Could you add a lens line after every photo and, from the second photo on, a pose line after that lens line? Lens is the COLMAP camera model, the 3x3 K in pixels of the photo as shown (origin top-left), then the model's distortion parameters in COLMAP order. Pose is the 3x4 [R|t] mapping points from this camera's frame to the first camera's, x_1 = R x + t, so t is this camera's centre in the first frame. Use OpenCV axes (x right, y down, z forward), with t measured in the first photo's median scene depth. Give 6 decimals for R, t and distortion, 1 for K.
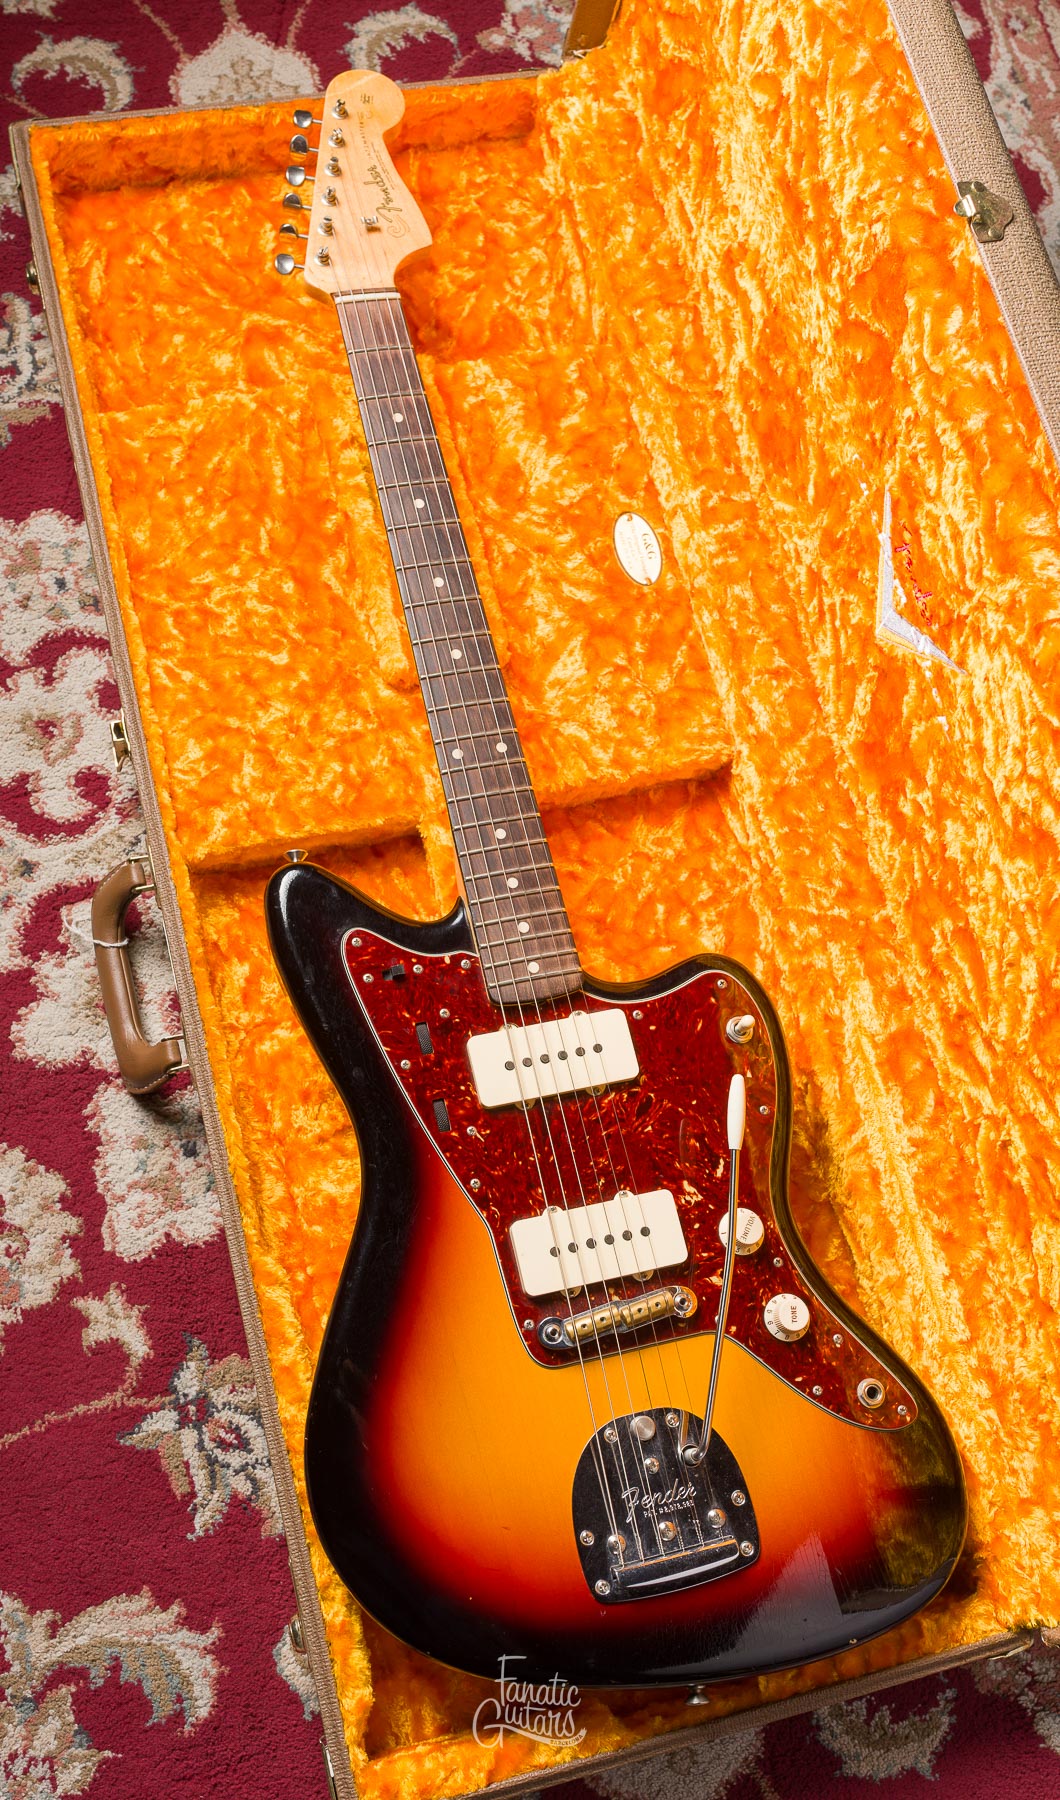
lens RADIAL K [[1832.7, 0, 562.5], [0, 1832.7, 908.8], [0, 0, 1]] dist [-0.001629, -0.006656]
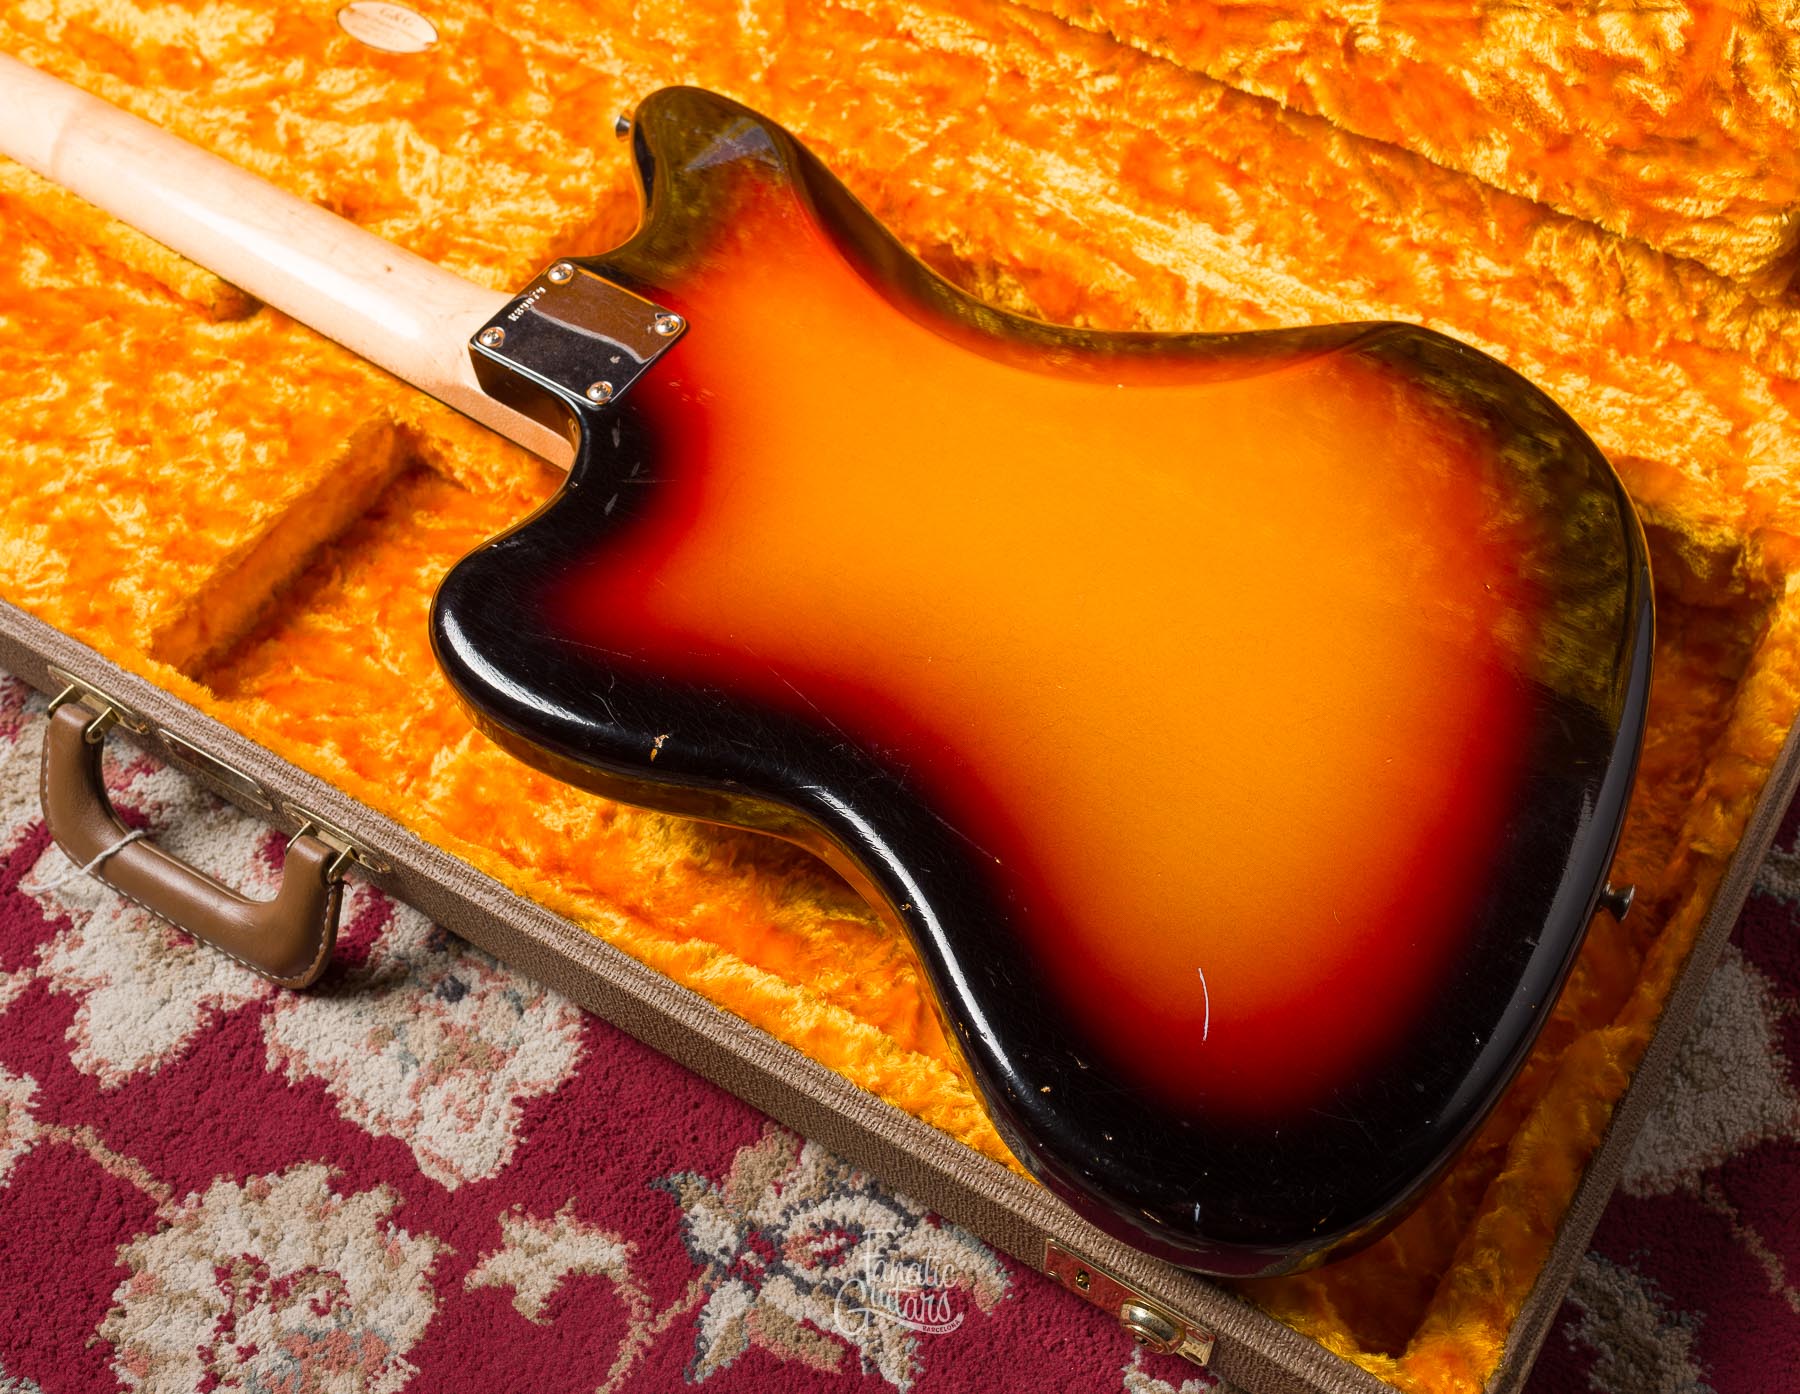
lens RADIAL K [[2062.6, 0, 1046.6], [0, 2062.6, 698.5], [0, 0, 1]] dist [-0.003698, 0.005268]
pose [[0.697865, -0.654069, 0.291853, -0.190017], [0.700276, 0.708628, -0.086365, 0.242753], [-0.150326, 0.264649, 0.952556, 0.283897]]
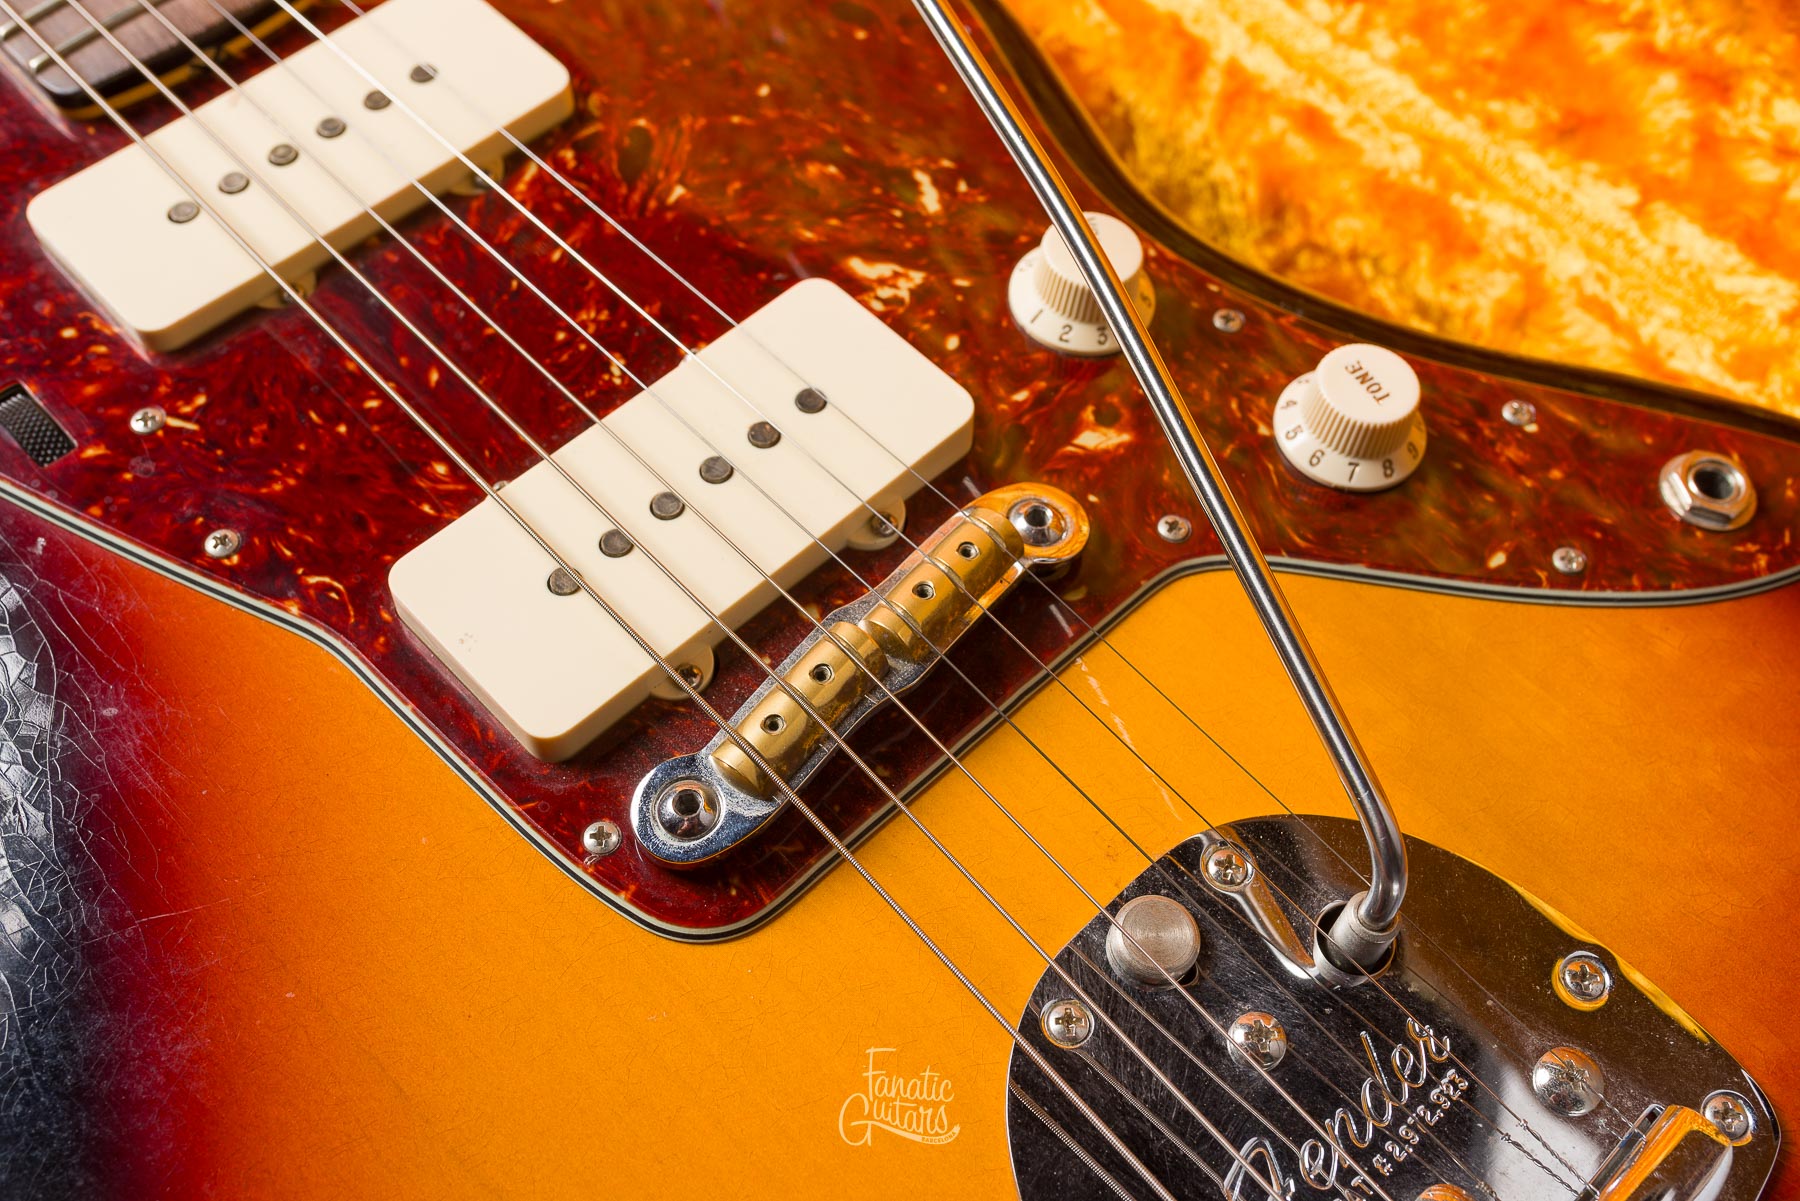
lens RADIAL K [[1818.0, 0, 899.7], [0, 1818.0, 596.0], [0, 0, 1]] dist [0.003066, 0.003503]
pose [[0.855252, -0.498057, 0.143117, -0.000969], [0.514768, 0.848312, -0.124018, 0.211836], [-0.059639, 0.179739, 0.981905, 0.608323]]
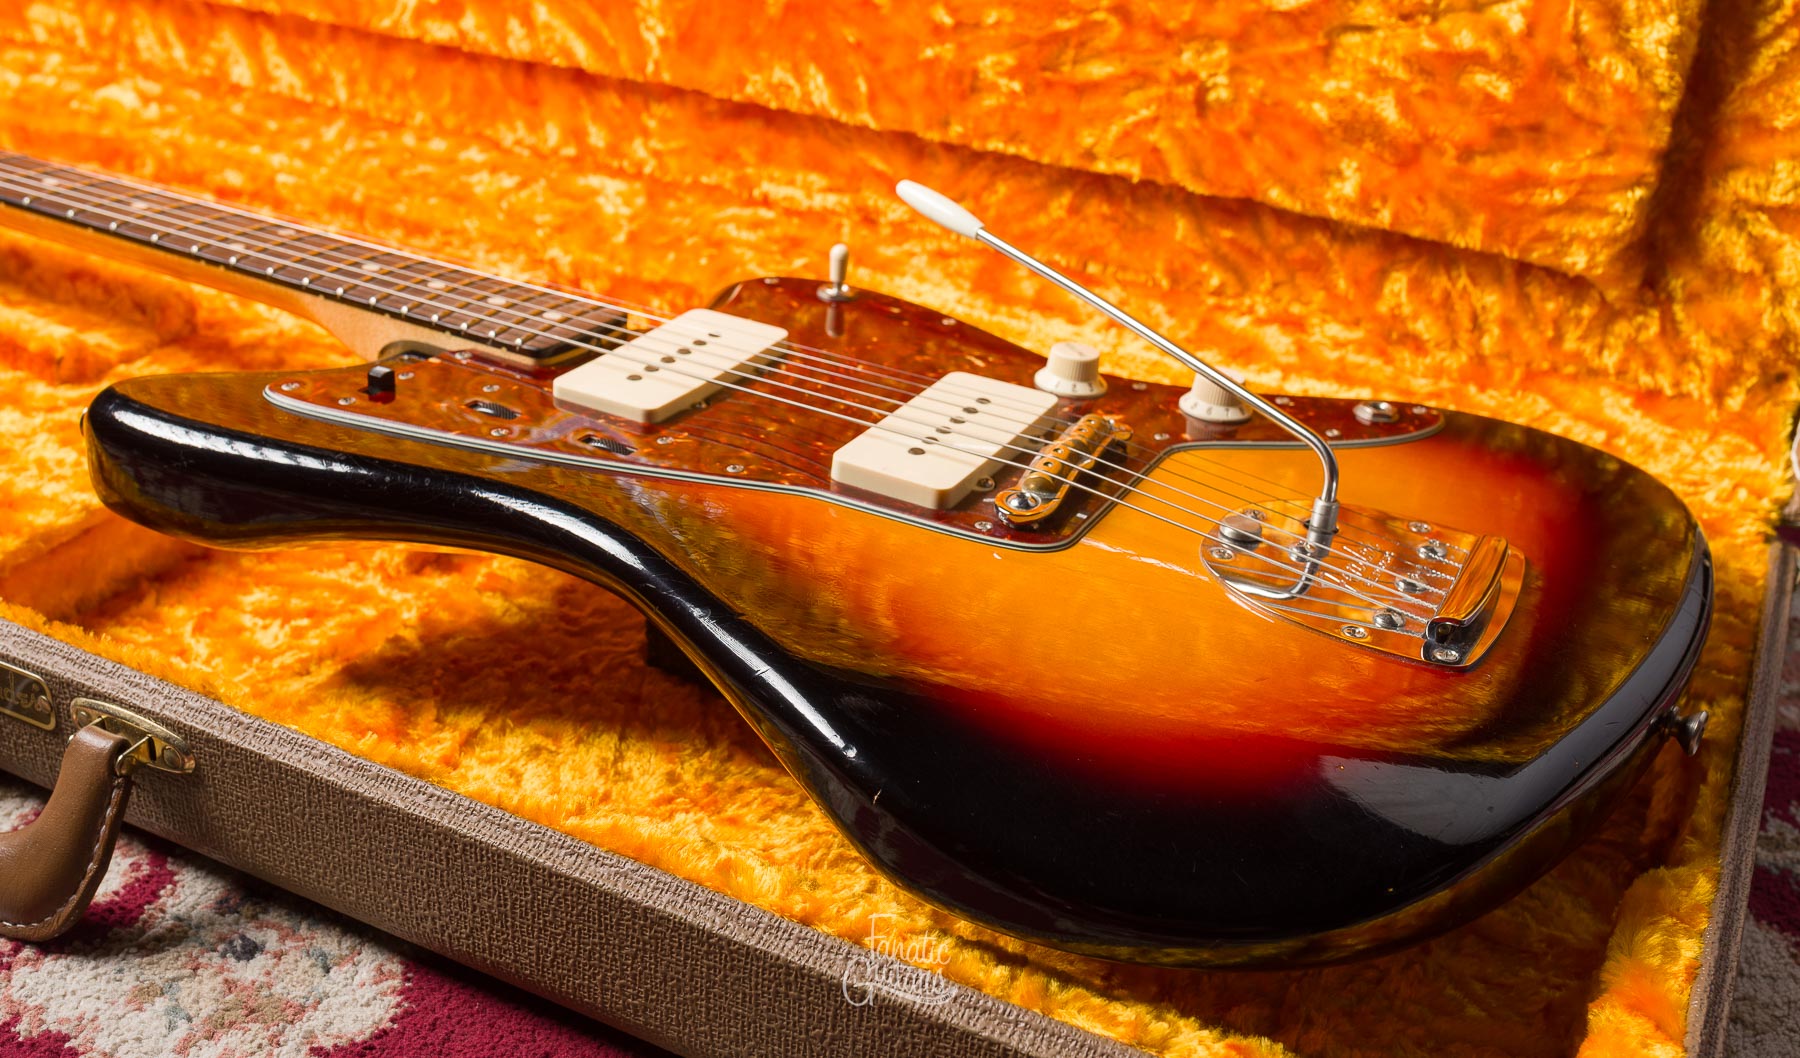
lens RADIAL K [[1869.8, 0, 889.6], [0, 1869.8, 534.6], [0, 0, 1]] dist [0.002639, -0.013721]
pose [[0.654094, -0.438270, 0.616506, -0.327744], [0.724359, 0.597674, -0.343641, 0.338871], [-0.217863, 0.671346, 0.708400, 0.505120]]
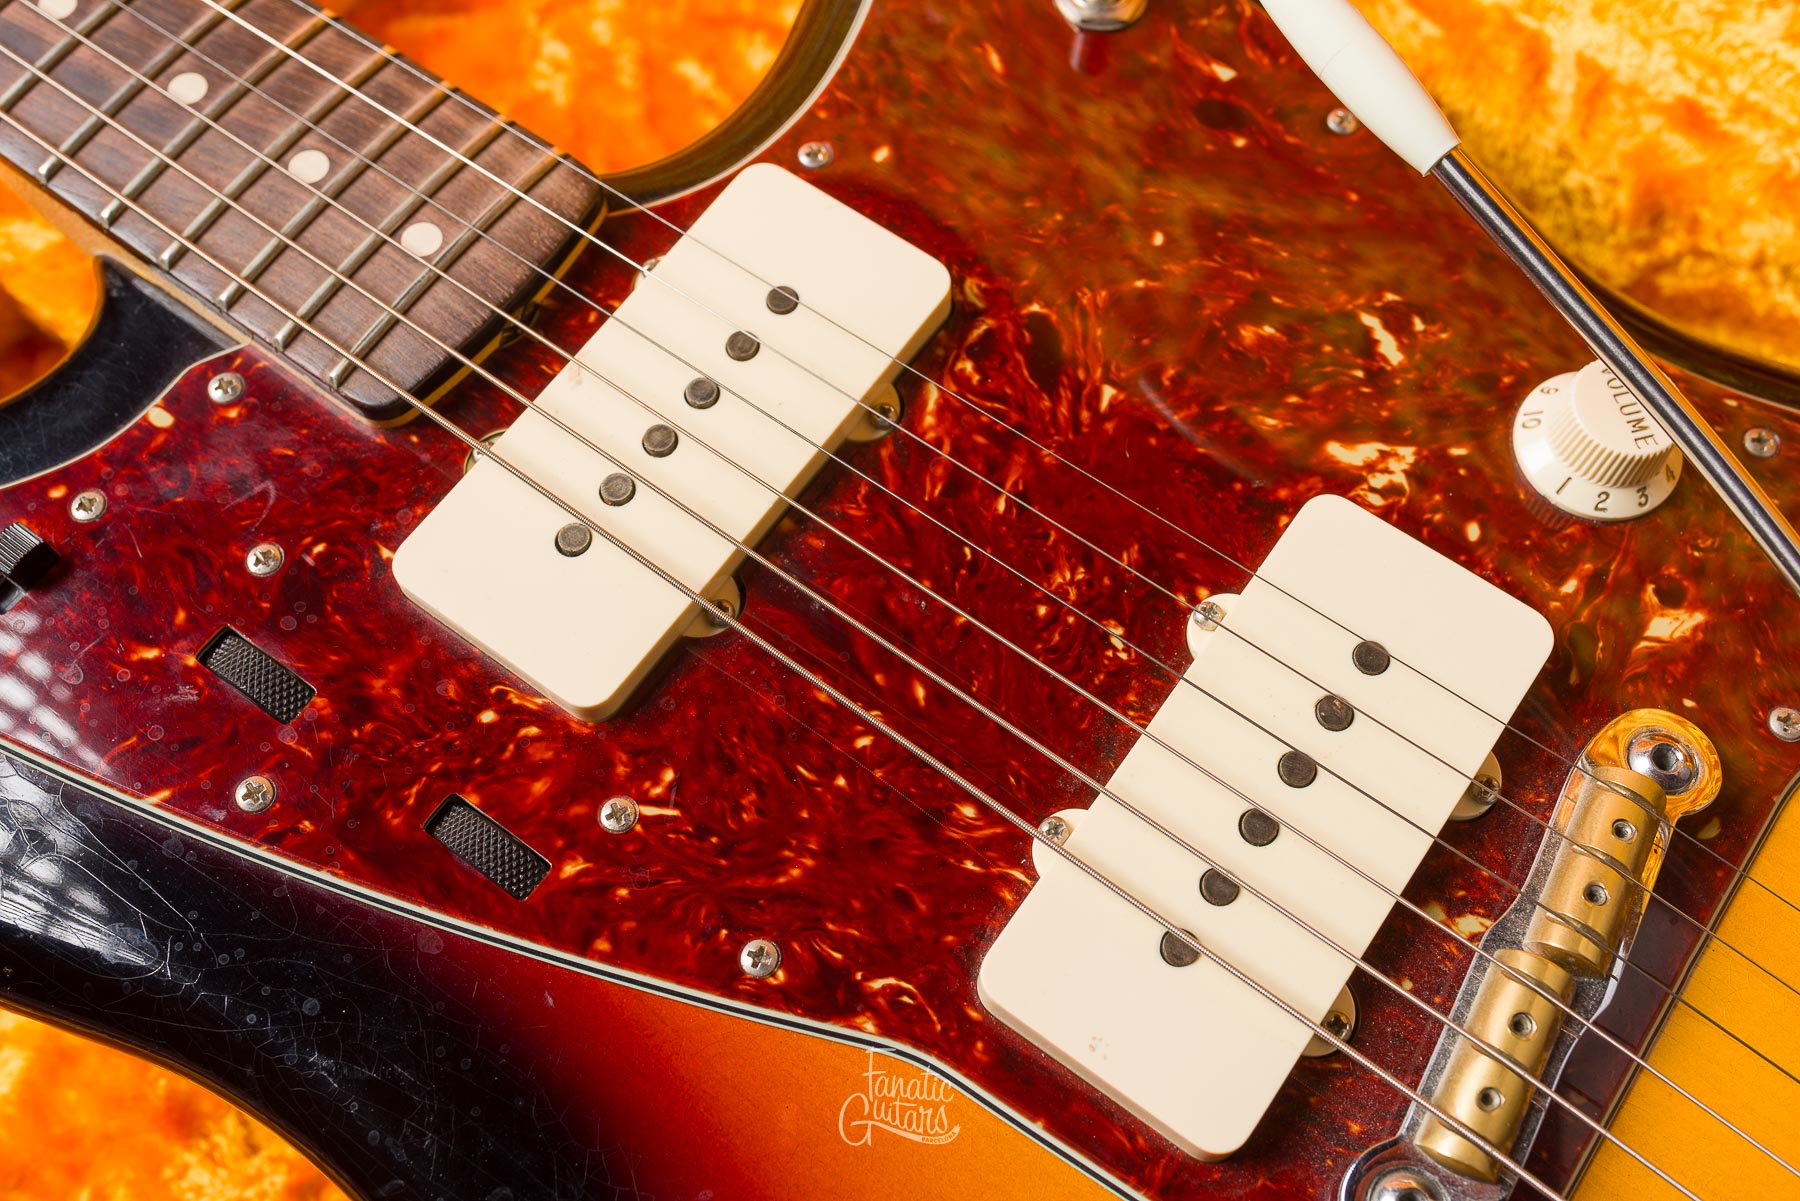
lens RADIAL K [[1836.1, 0, 903.2], [0, 1836.1, 591.5], [0, 0, 1]] dist [0.004036, -0.004254]
pose [[0.748398, -0.655102, 0.103647, -0.022175], [0.657444, 0.753364, 0.014479, 0.103614], [-0.087569, 0.057307, 0.994509, 0.636181]]
